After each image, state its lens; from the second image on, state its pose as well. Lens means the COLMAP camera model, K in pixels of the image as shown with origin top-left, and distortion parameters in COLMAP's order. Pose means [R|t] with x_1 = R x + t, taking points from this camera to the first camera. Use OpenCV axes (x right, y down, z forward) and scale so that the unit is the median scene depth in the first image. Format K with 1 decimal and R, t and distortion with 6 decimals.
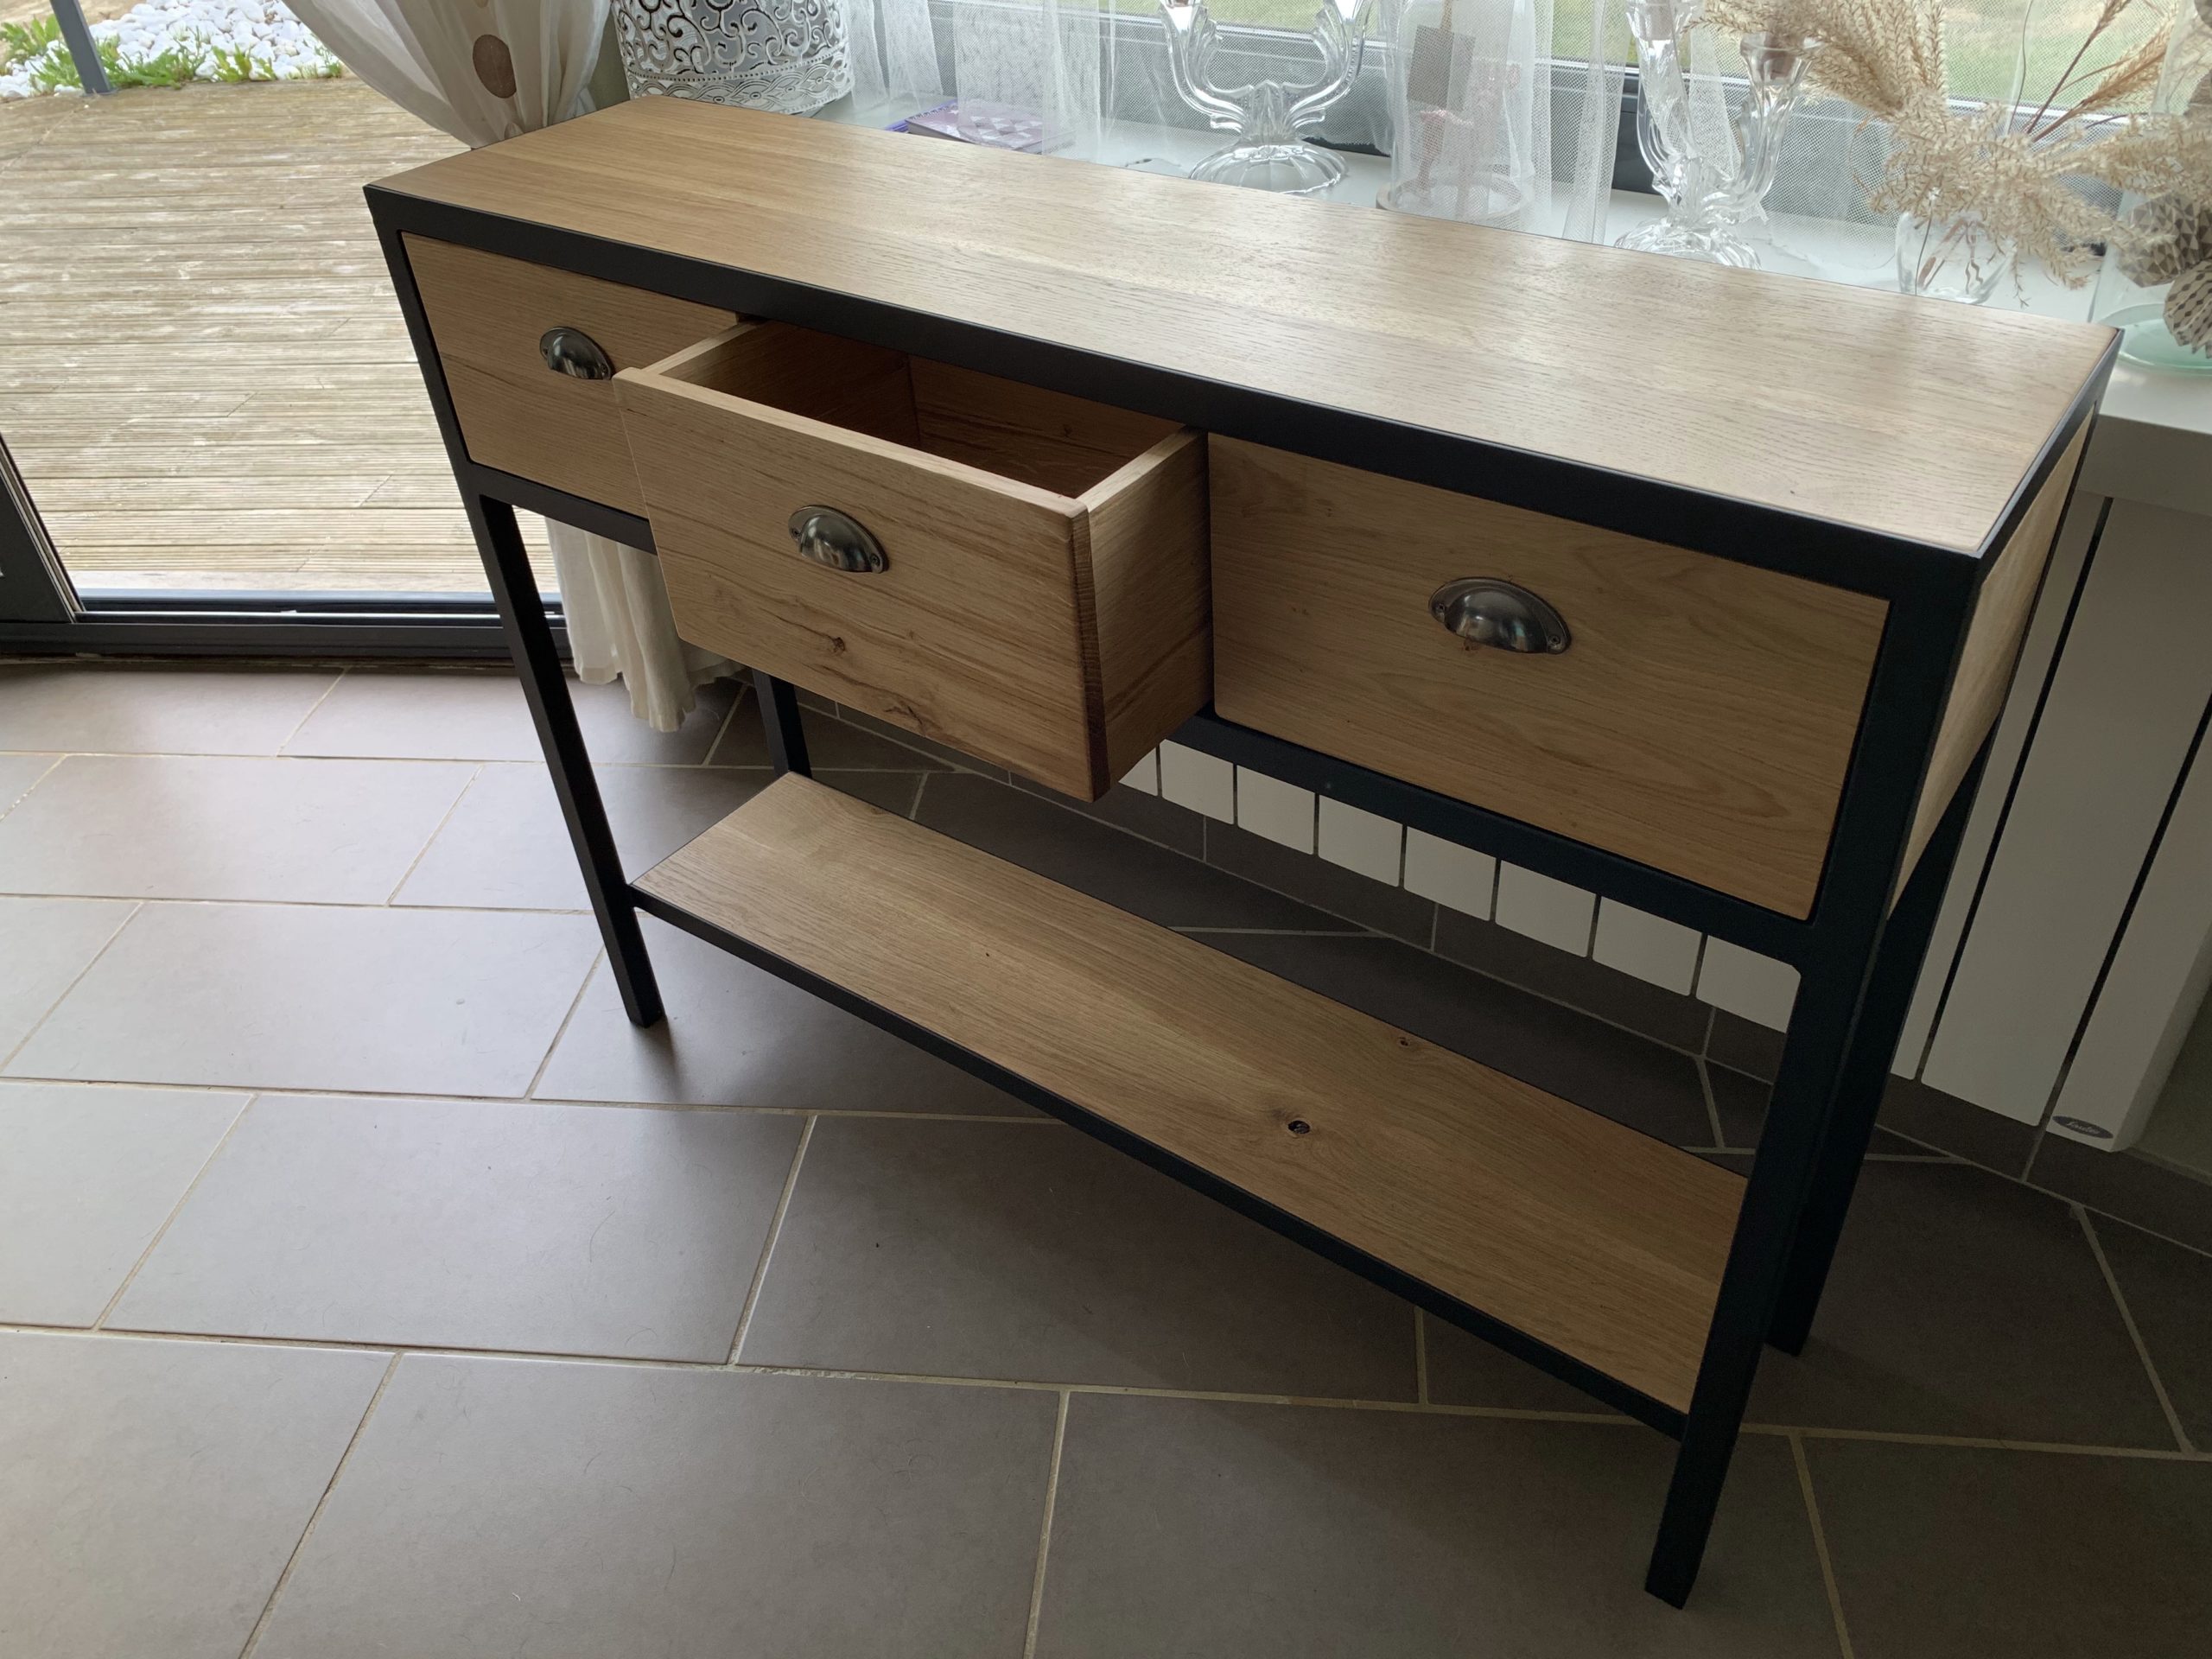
lens RADIAL K [[1702.0, 0, 1113.5], [0, 1702.0, 825.0], [0, 0, 1]] dist [-0.014530, 0.015196]
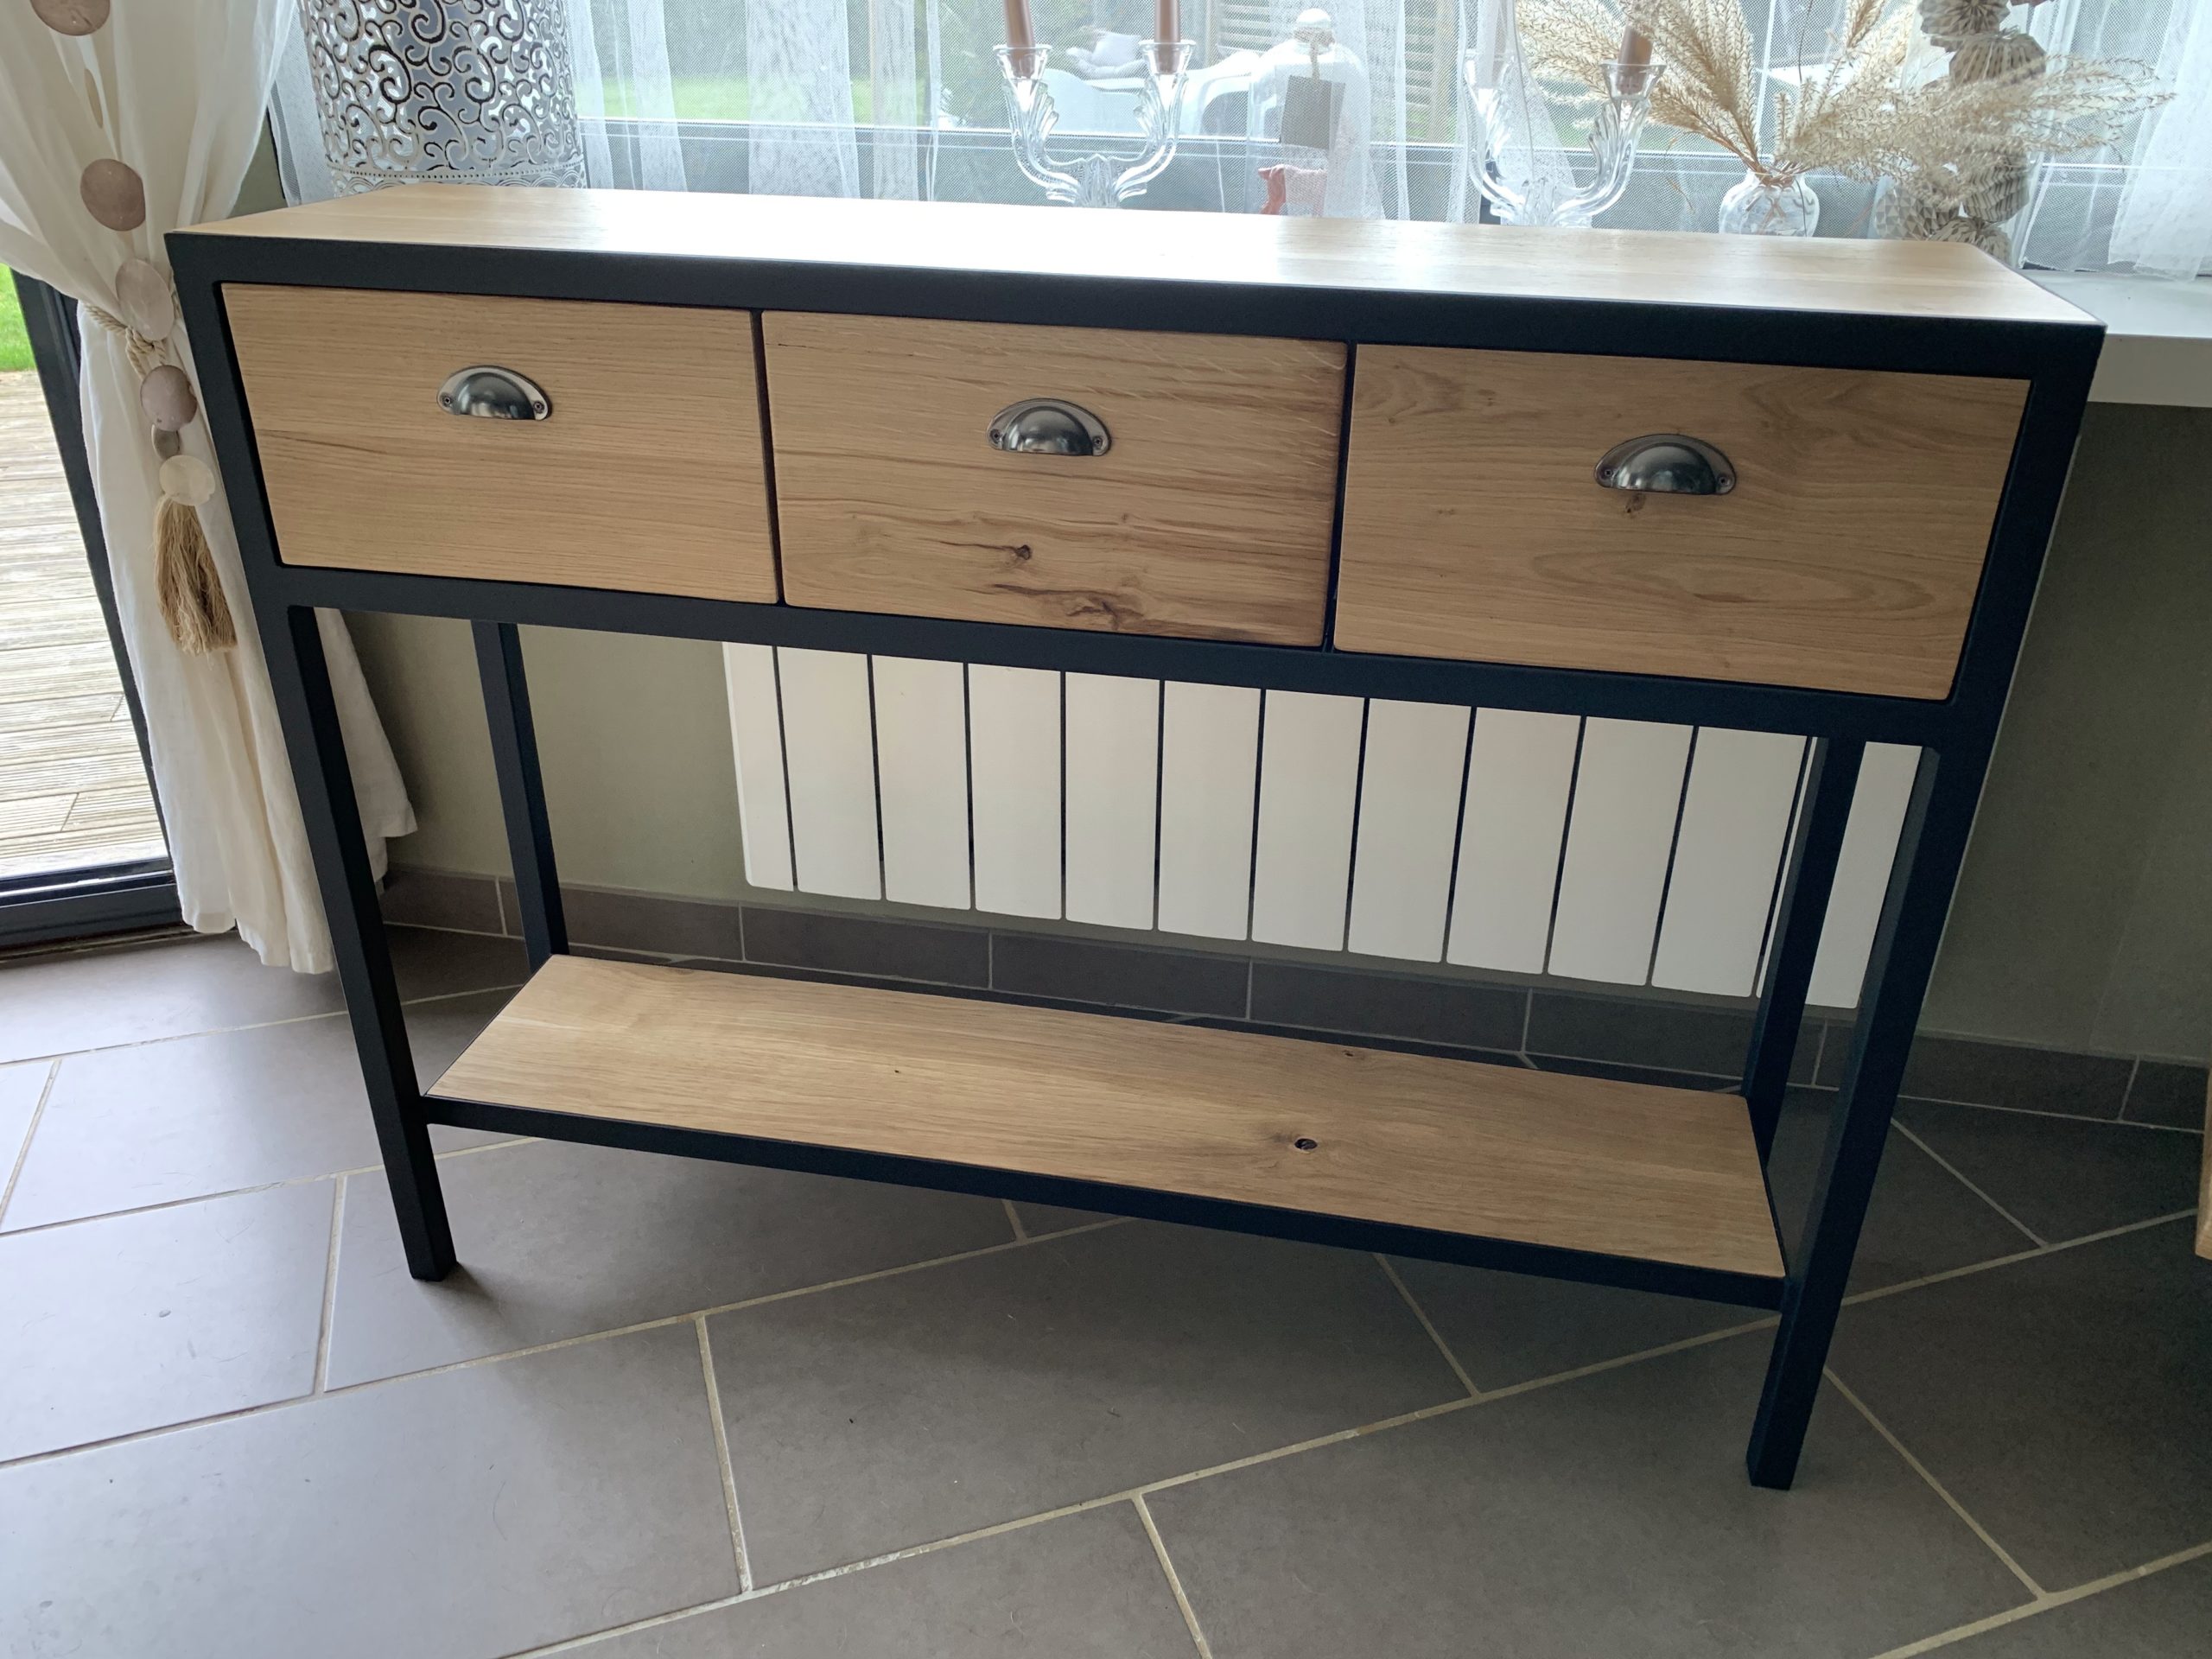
lens RADIAL K [[1702.0, 0, 1099.8], [0, 1702.0, 834.3], [0, 0, 1]] dist [-0.014530, 0.015196]
pose [[0.904809, -0.132655, 0.404628, -0.451164], [0.205682, 0.968185, -0.142521, 0.145254], [-0.372849, 0.212179, 0.903307, 0.143440]]
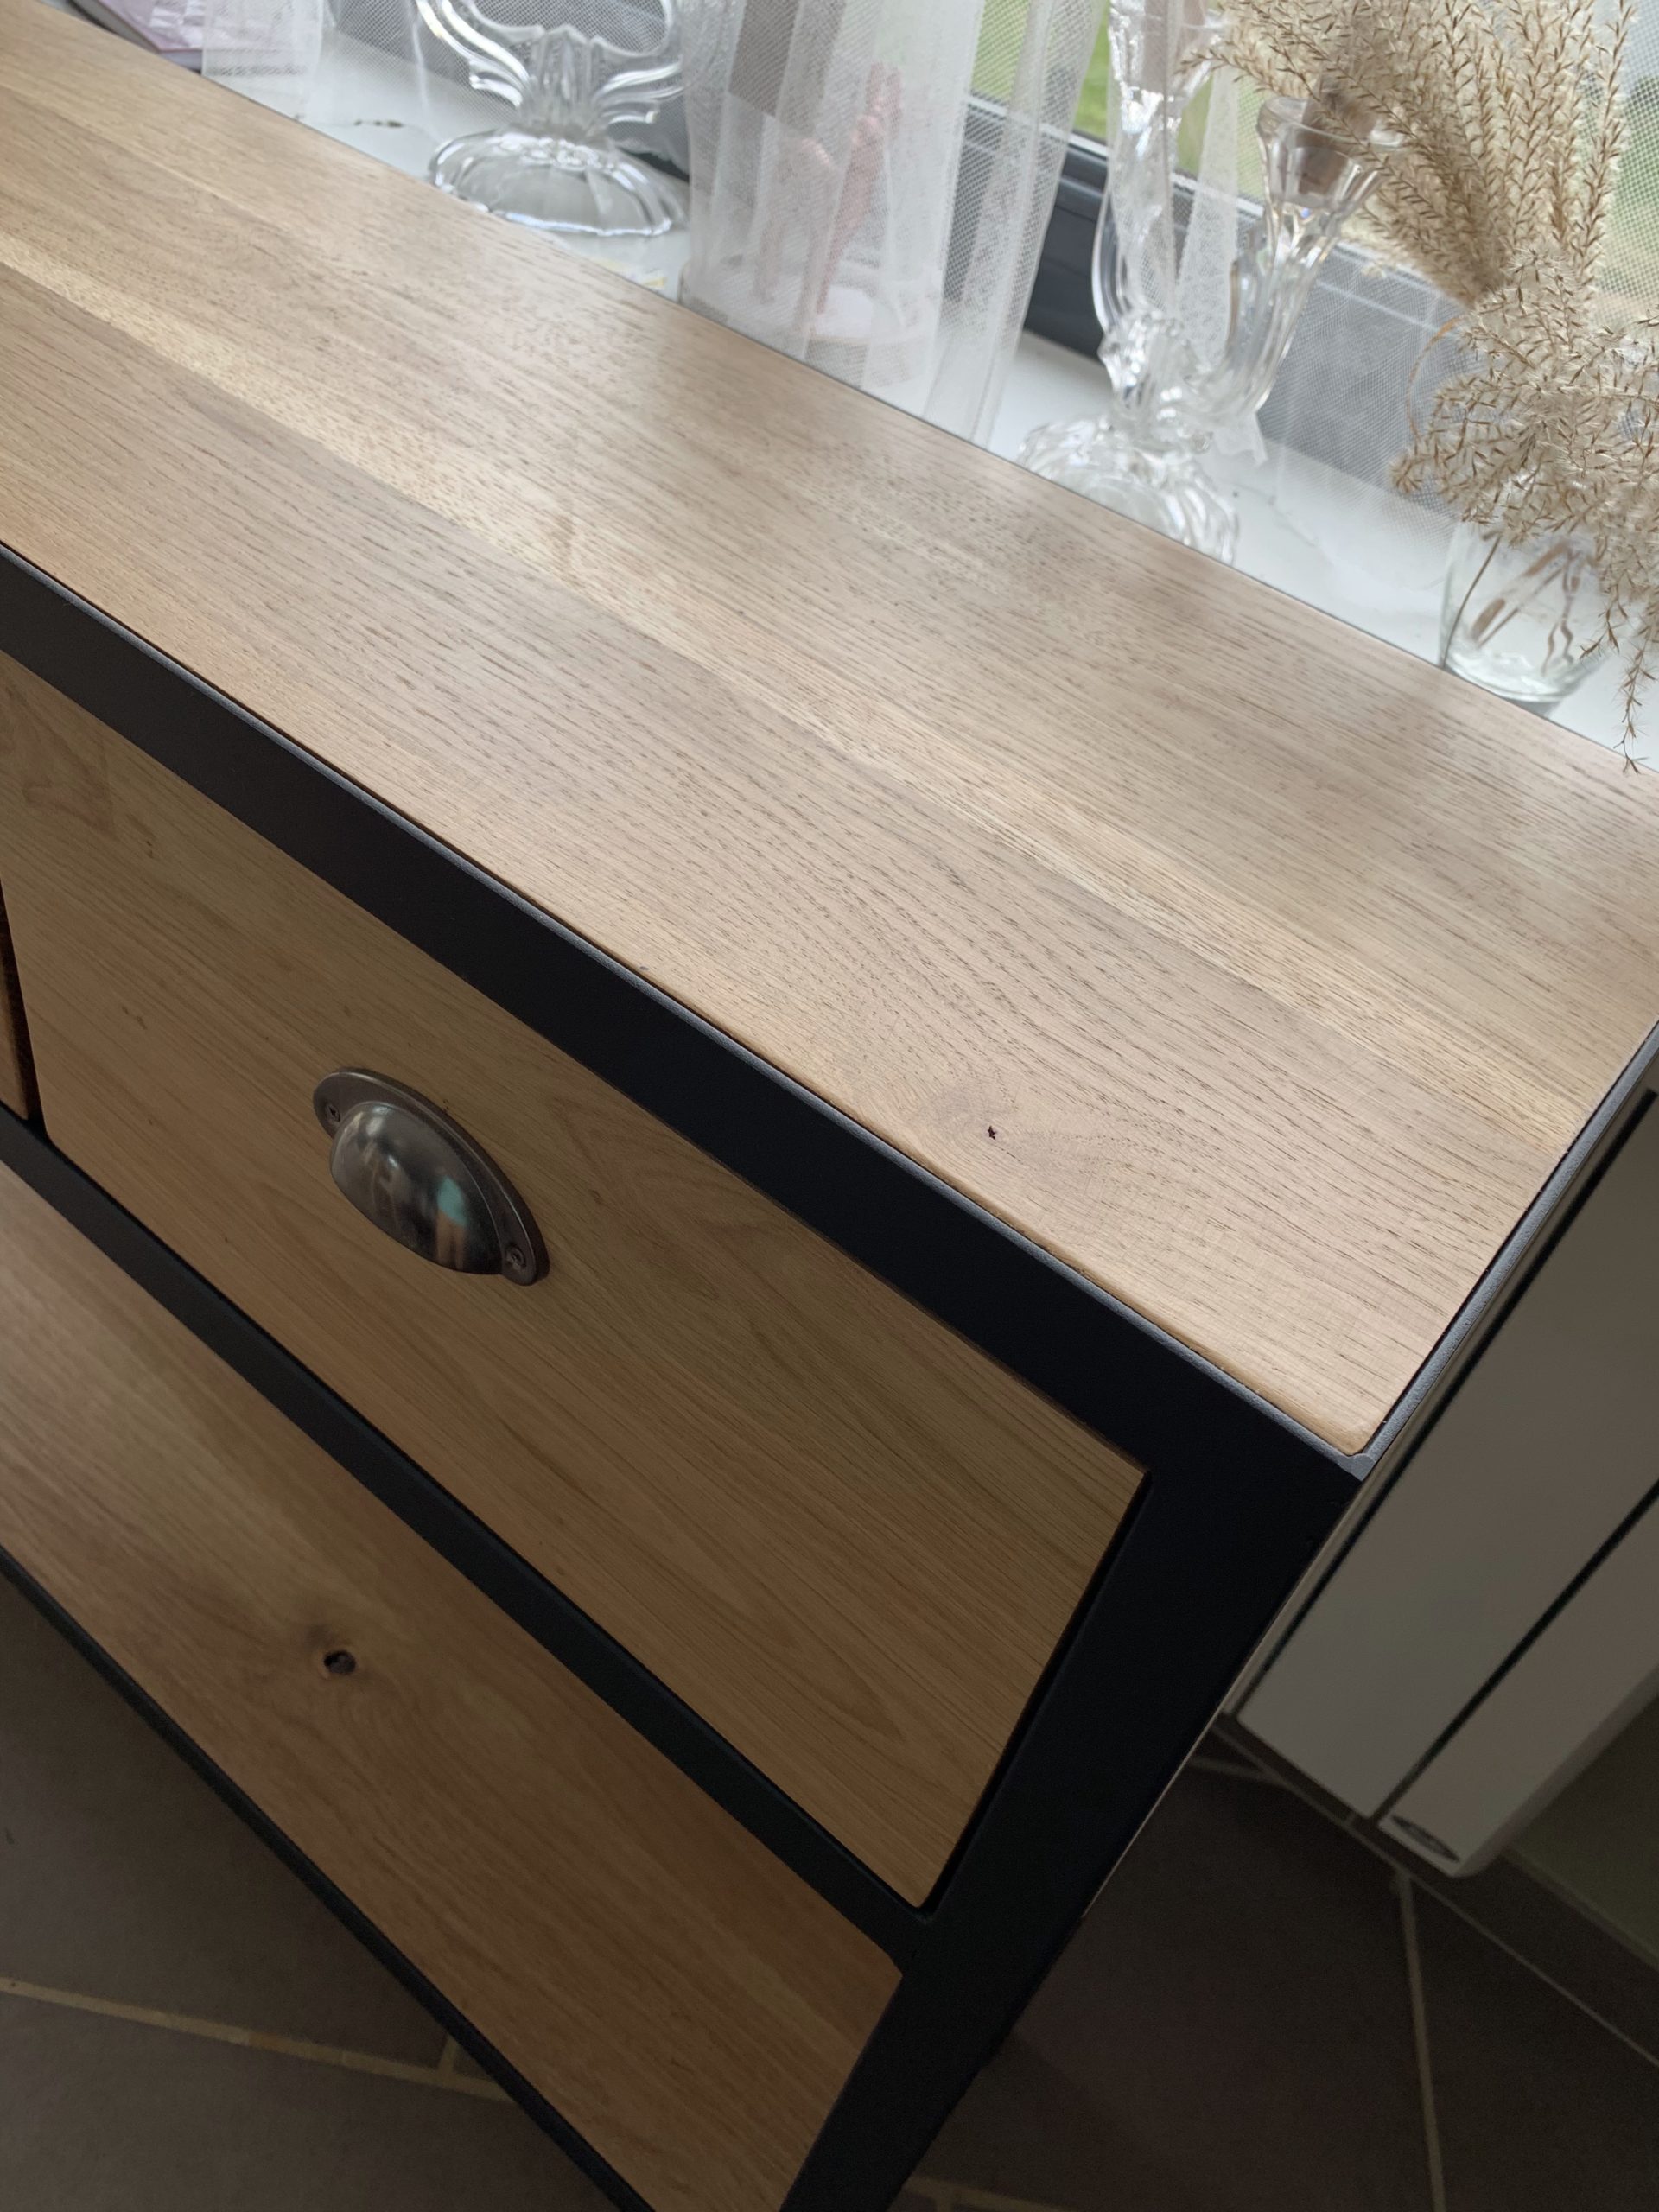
lens RADIAL K [[1702.0, 0, 866.7], [0, 1702.0, 1121.3], [0, 0, 1]] dist [-0.014530, 0.015196]
pose [[0.971129, 0.193209, 0.139925, 0.212641], [-0.205735, 0.975226, 0.081279, -0.152829], [-0.120755, -0.107720, 0.986820, 0.411514]]
